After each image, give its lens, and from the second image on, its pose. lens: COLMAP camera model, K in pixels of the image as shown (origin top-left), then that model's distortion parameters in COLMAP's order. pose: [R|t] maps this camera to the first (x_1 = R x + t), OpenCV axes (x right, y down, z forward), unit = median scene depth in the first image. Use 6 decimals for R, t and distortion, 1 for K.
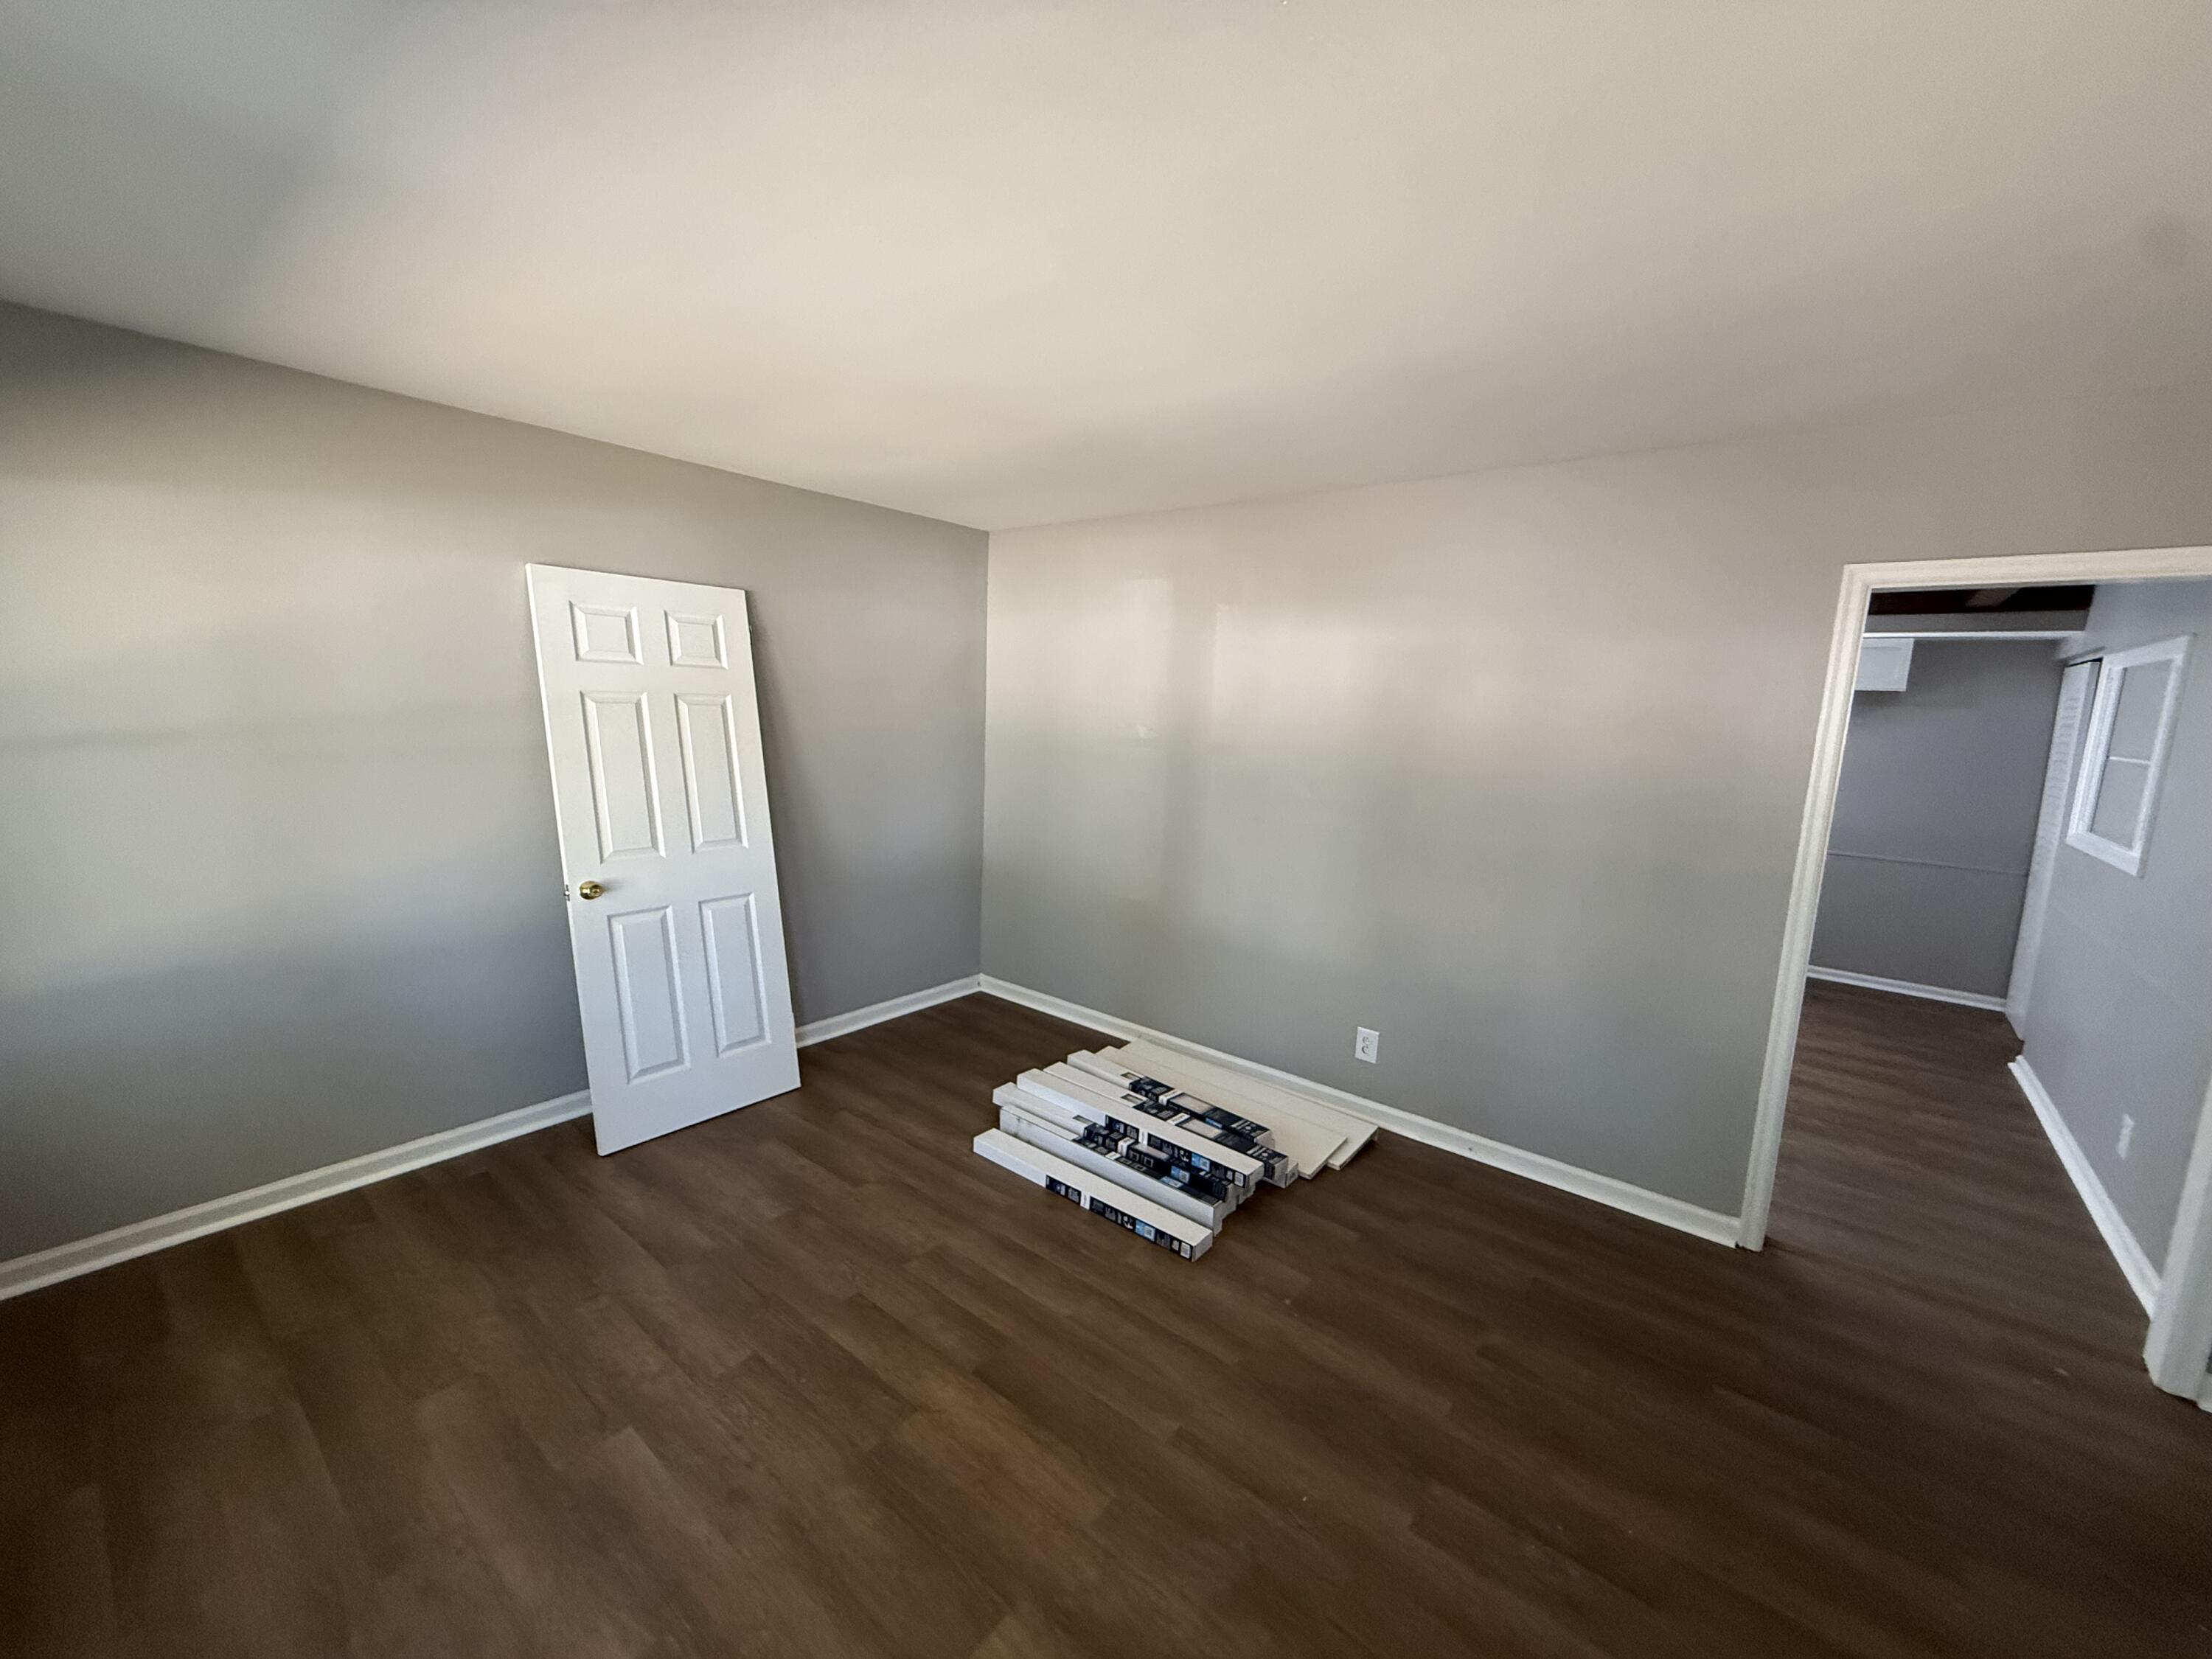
lens RADIAL K [[879.1, 0, 1100.2], [0, 879.1, 828.0], [0, 0, 1]] dist [0.000904, 0.000111]
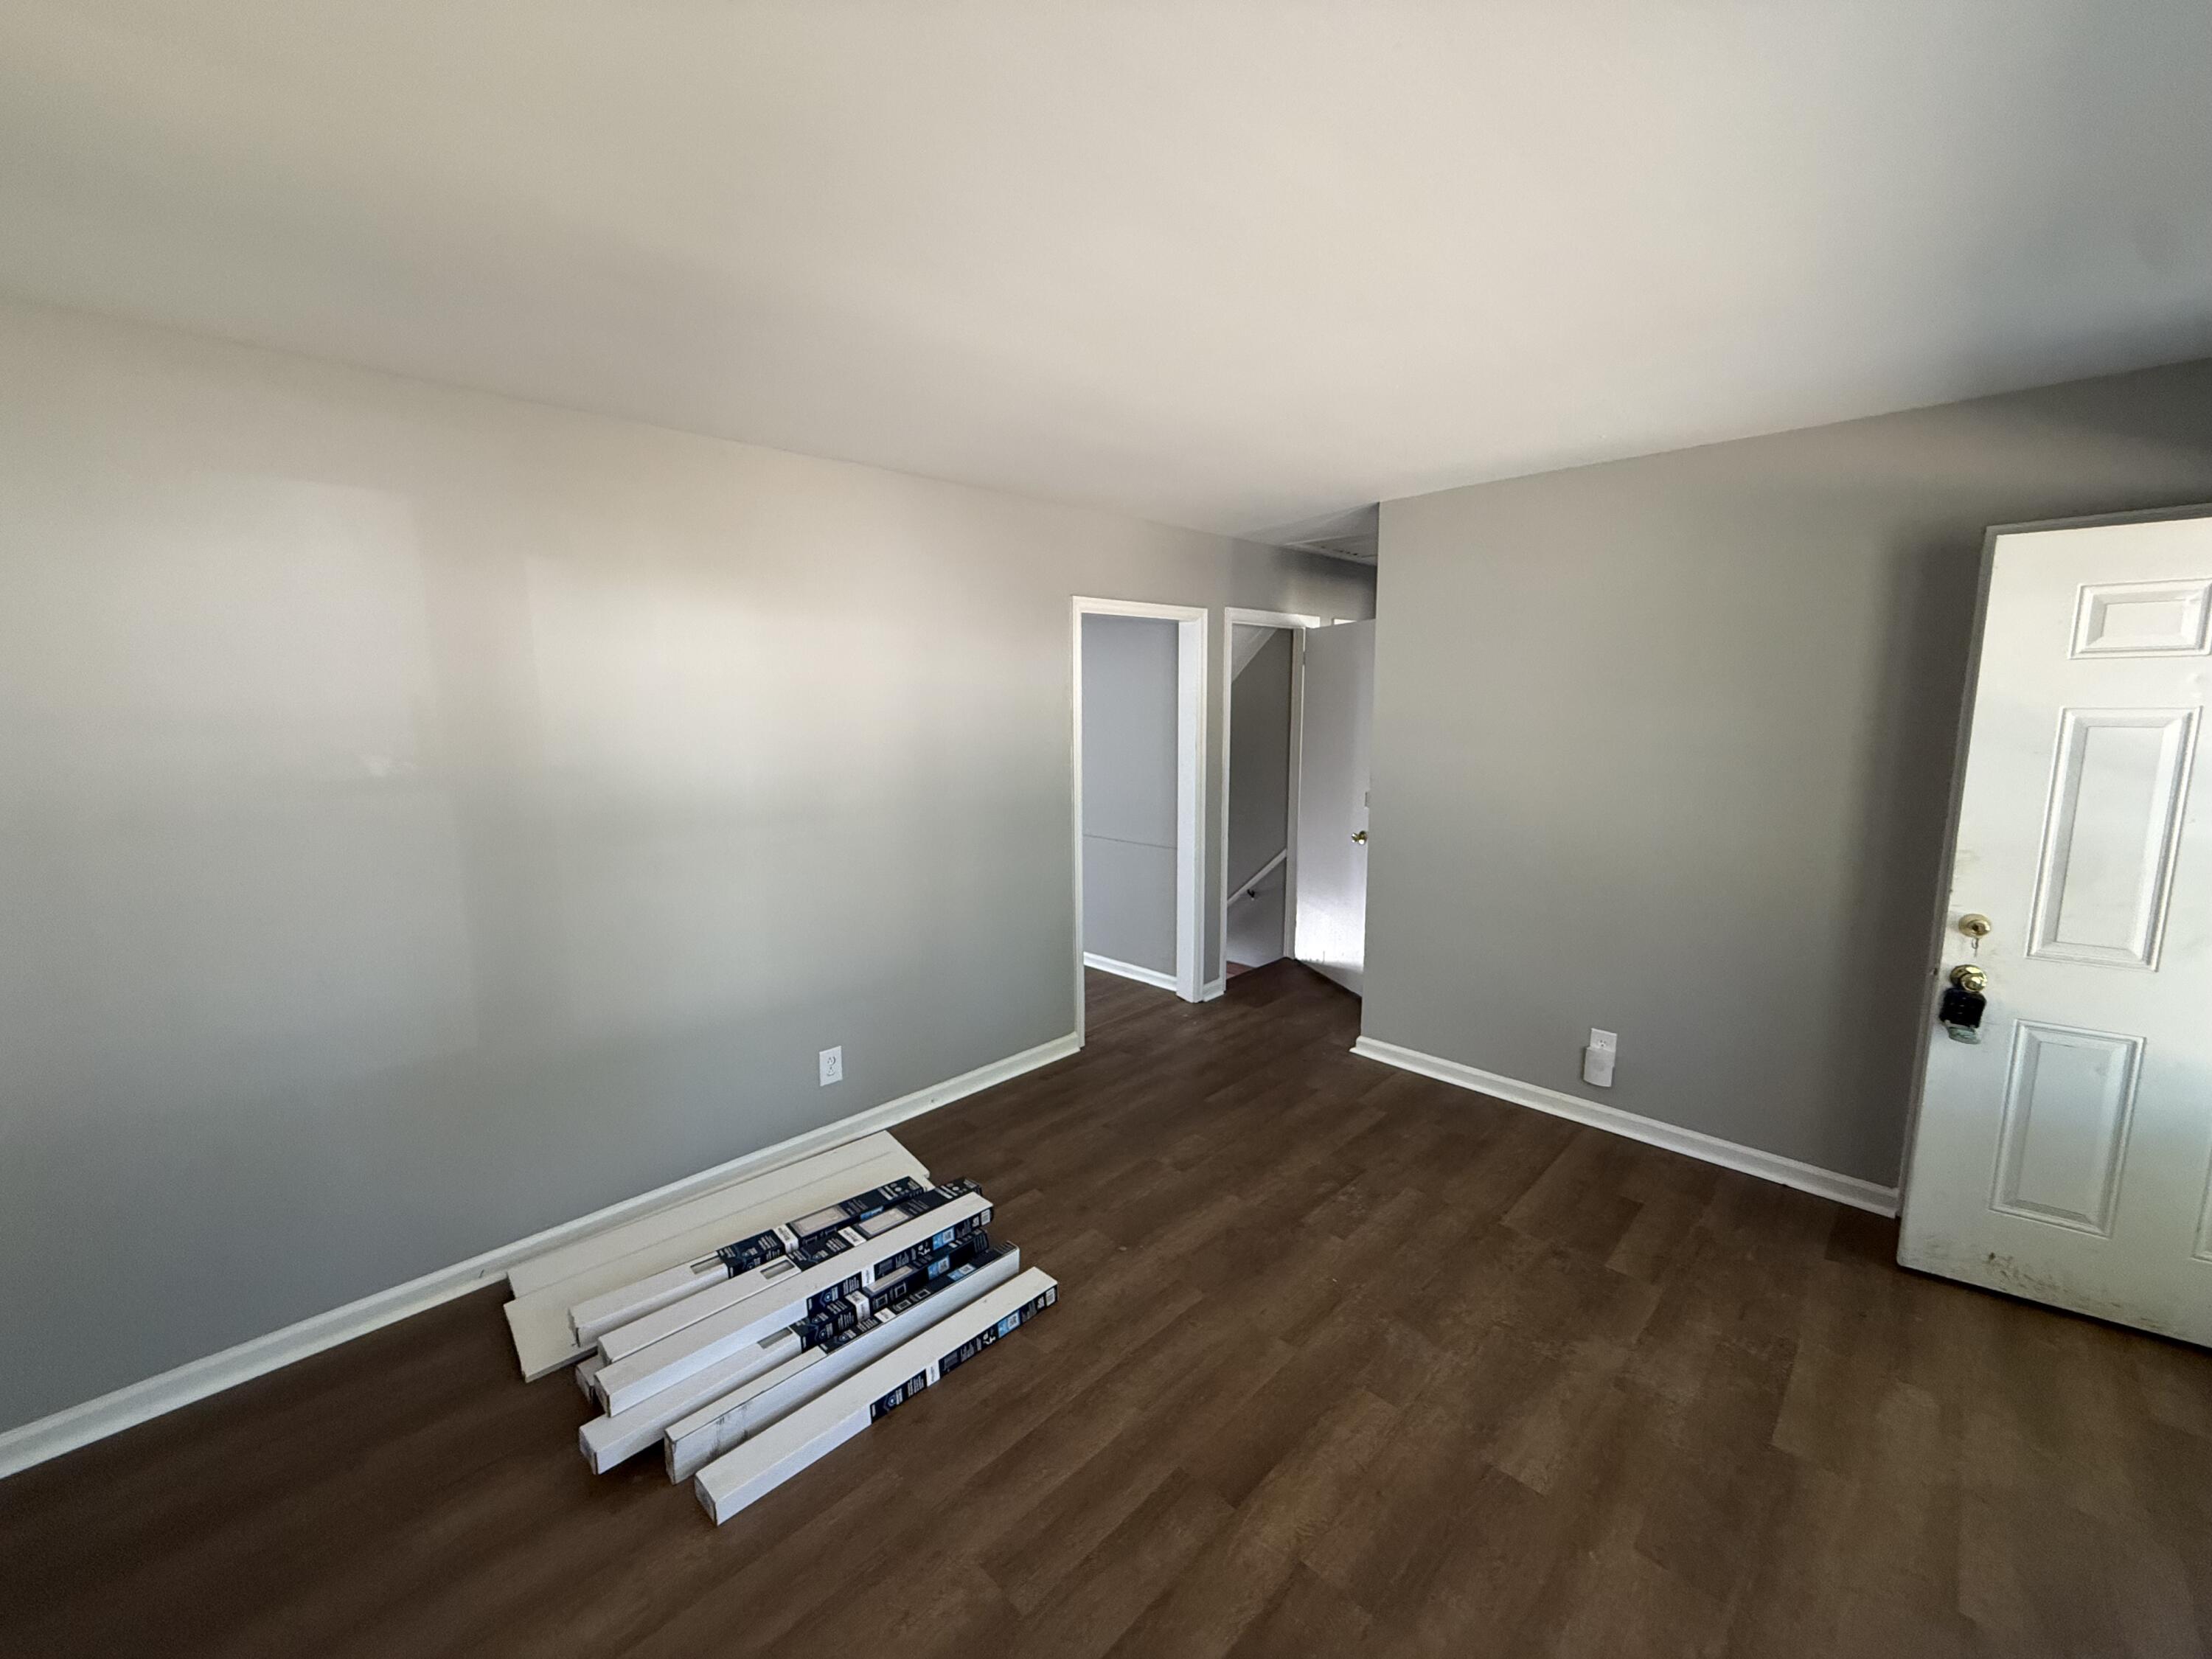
lens RADIAL K [[879.1, 0, 1100.2], [0, 879.1, 828.0], [0, 0, 1]] dist [0.000904, 0.000111]
pose [[0.102126, -0.183437, 0.977712, -0.706018], [0.158140, 0.973346, 0.166099, -0.142335], [-0.982121, 0.137653, 0.128413, 0.760195]]
